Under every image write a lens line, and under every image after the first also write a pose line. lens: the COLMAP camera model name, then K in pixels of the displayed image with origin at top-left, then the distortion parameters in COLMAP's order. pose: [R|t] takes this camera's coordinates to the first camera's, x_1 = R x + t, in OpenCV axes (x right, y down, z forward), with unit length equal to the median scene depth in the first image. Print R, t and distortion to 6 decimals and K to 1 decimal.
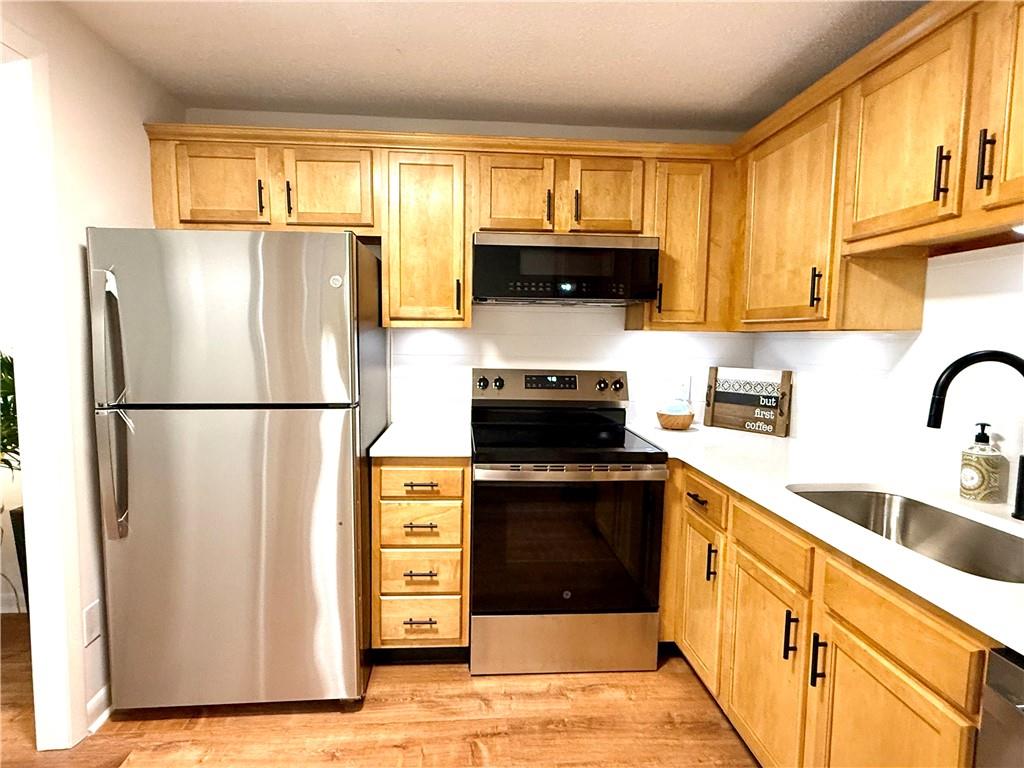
lens RADIAL K [[560.7, 0, 506.7], [0, 560.7, 383.2], [0, 0, 1]] dist [0.000453, 0.000508]
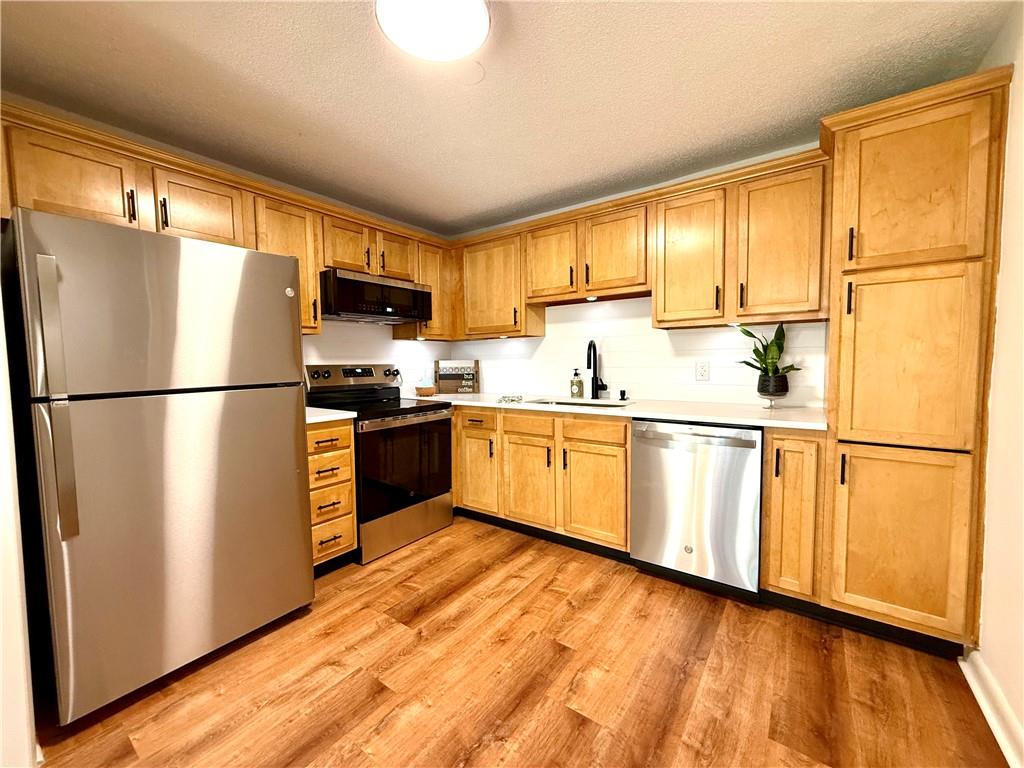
lens RADIAL K [[408.5, 0, 507.9], [0, 408.5, 381.9], [0, 0, 1]] dist [-0.000434, 0.000127]
pose [[0.652403, -0.063921, 0.755172, -0.619649], [0.089657, 0.995949, 0.006846, 0.065451], [-0.752550, 0.063240, 0.655491, -0.031309]]
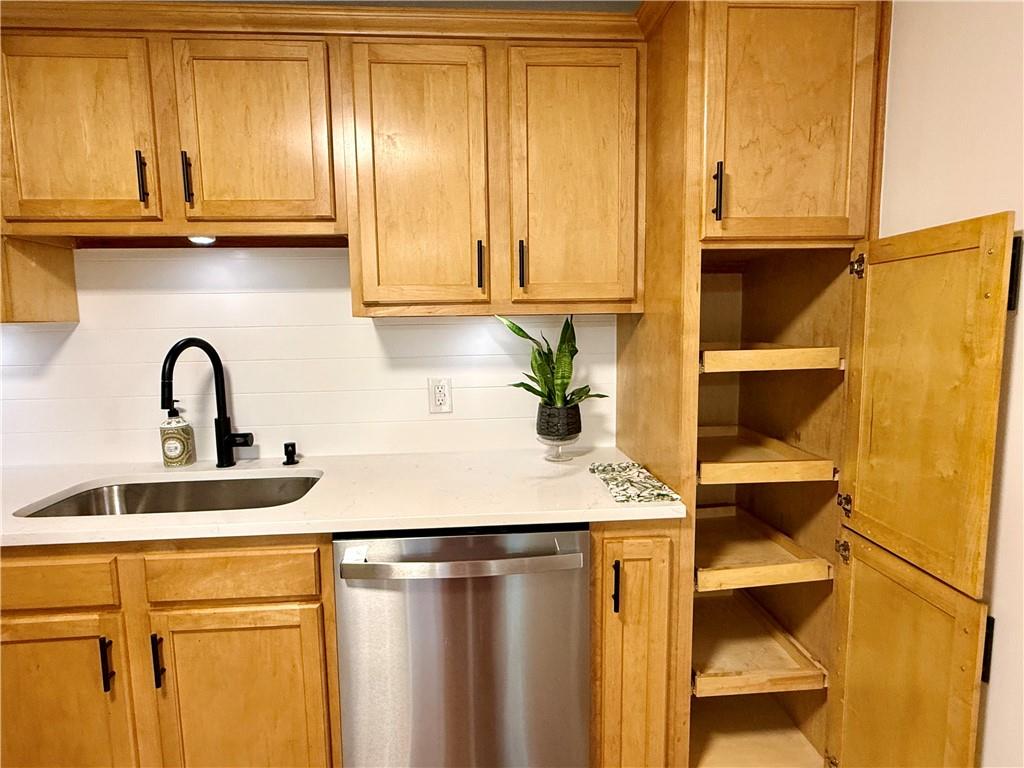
lens RADIAL K [[560.7, 0, 504.7], [0, 560.7, 384.2], [0, 0, 1]] dist [0.000453, 0.000508]
pose [[0.006098, -0.122907, 0.992399, -0.219344], [0.103337, 0.987182, 0.121626, -0.023363], [-0.994628, 0.101810, 0.018721, 0.203846]]
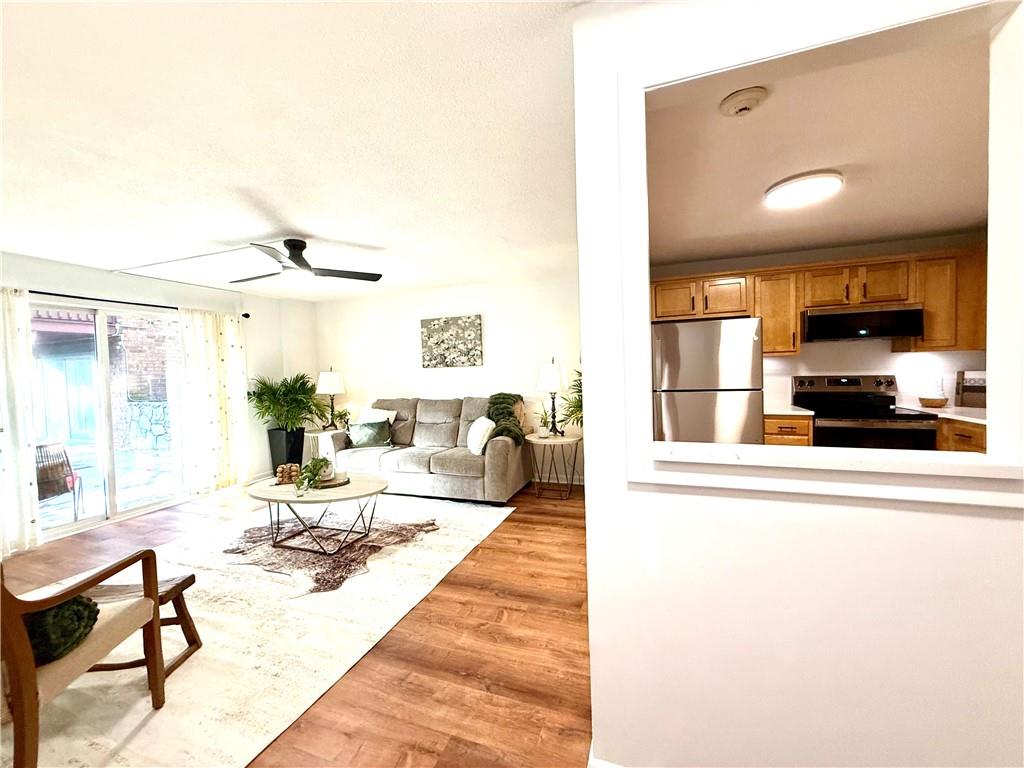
lens RADIAL K [[408.5, 0, 509.4], [0, 408.5, 382.3], [0, 0, 1]] dist [-0.000434, 0.000127]
pose [[0.909736, -0.024242, -0.414479, -0.466903], [0.001880, 0.998524, -0.054276, 0.088550], [0.415183, 0.048597, 0.908439, -0.883870]]
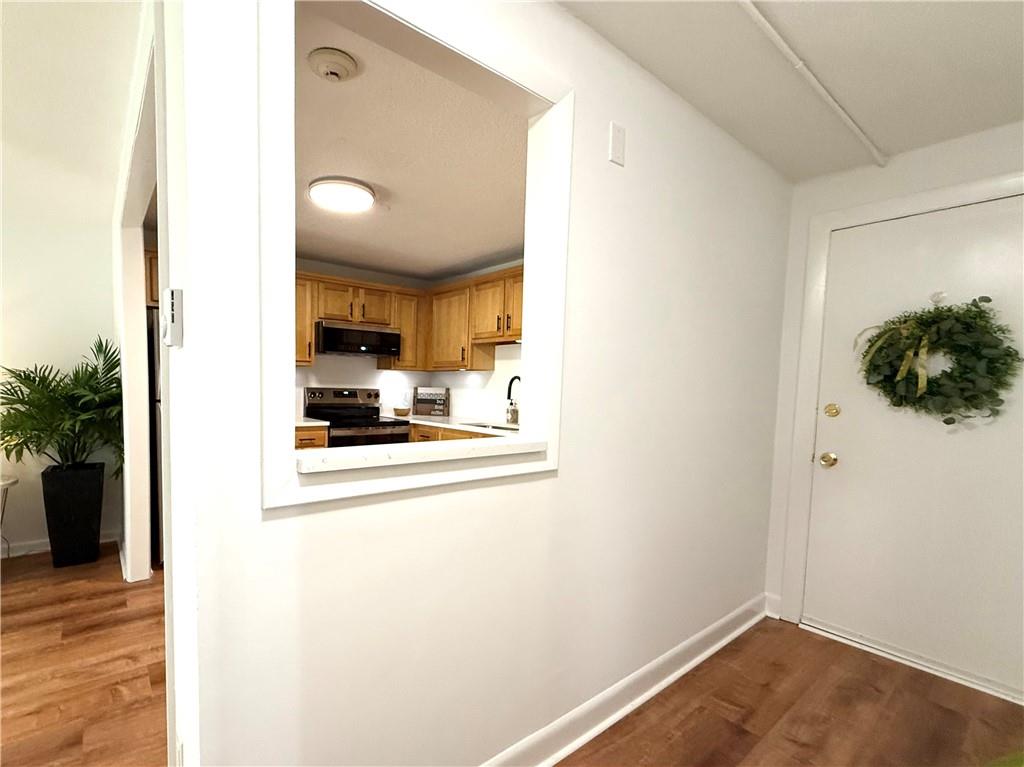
lens RADIAL K [[474.2, 0, 455.2], [0, 474.2, 415.0], [0, 0, 1]] dist [-0.001782, 0.000460]
pose [[0.840761, -0.029887, 0.540580, -0.639296], [0.035950, 0.999353, -0.000661, 0.109285], [-0.540211, 0.019989, 0.841292, -0.794297]]
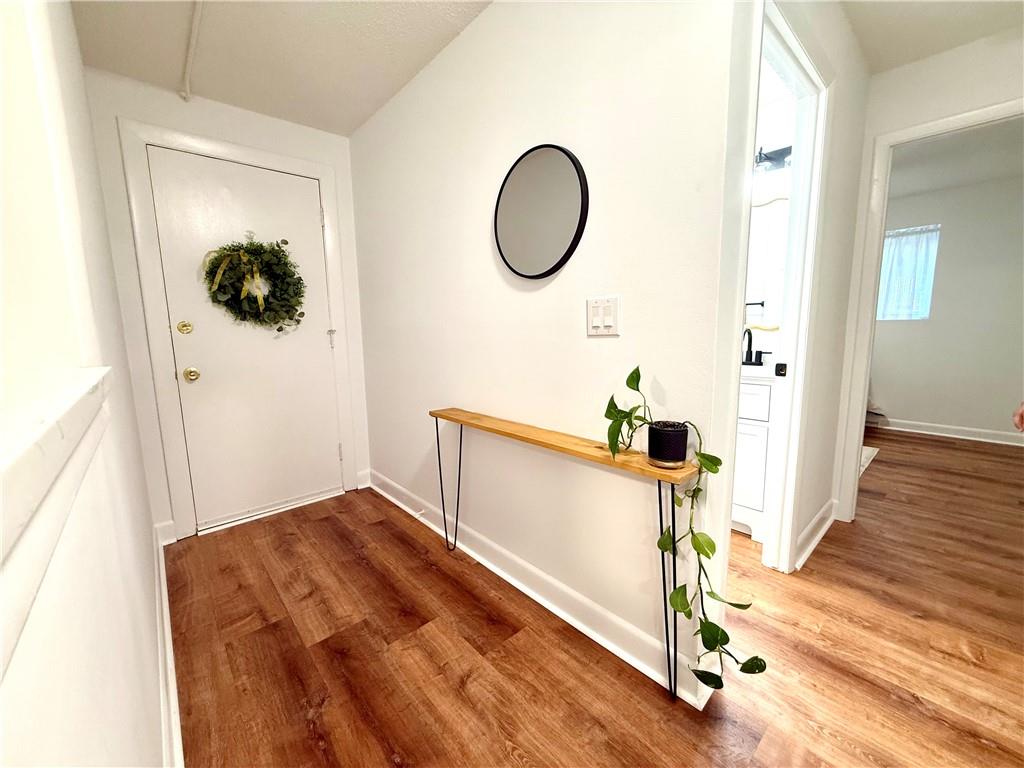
lens RADIAL K [[408.5, 0, 509.2], [0, 408.5, 383.3], [0, 0, 1]] dist [-0.000434, 0.000127]
pose [[-0.602300, -0.113544, 0.790154, -0.593112], [0.083169, 0.975520, 0.203576, 0.125156], [-0.793926, 0.188330, -0.578112, -0.358562]]
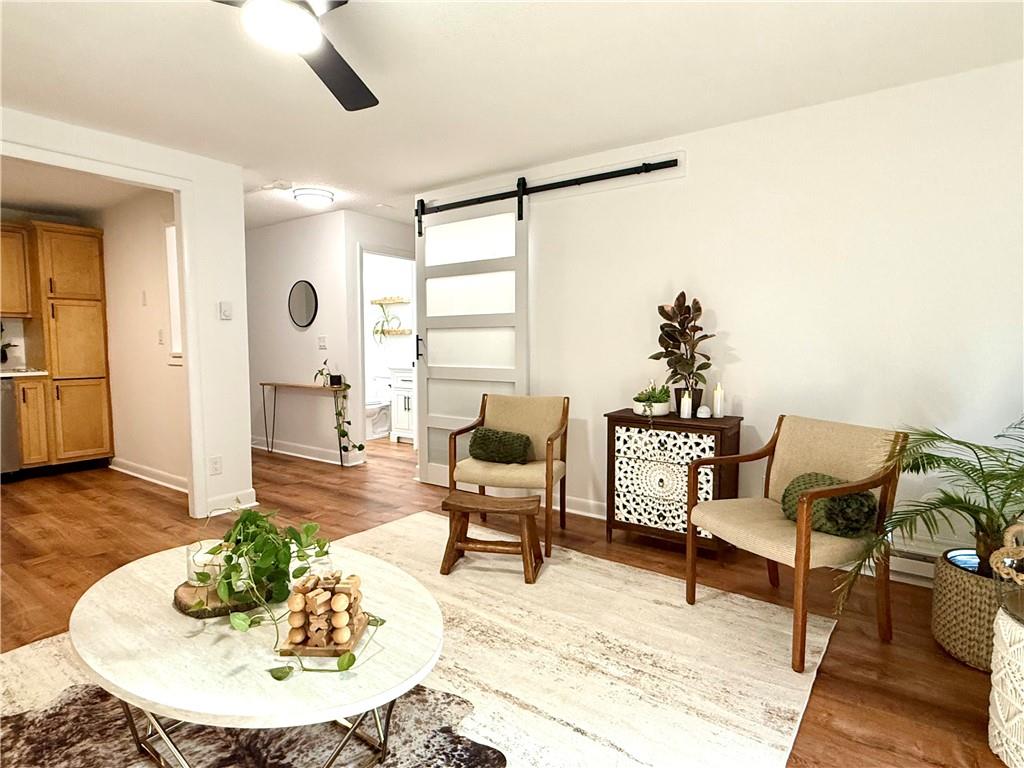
lens RADIAL K [[560.7, 0, 506.9], [0, 560.7, 384.4], [0, 0, 1]] dist [0.000453, 0.000508]
pose [[-0.755945, -0.061668, 0.651724, -2.440102], [0.049615, 0.987293, 0.150969, 0.013011], [-0.652753, 0.146460, -0.743279, 0.501070]]
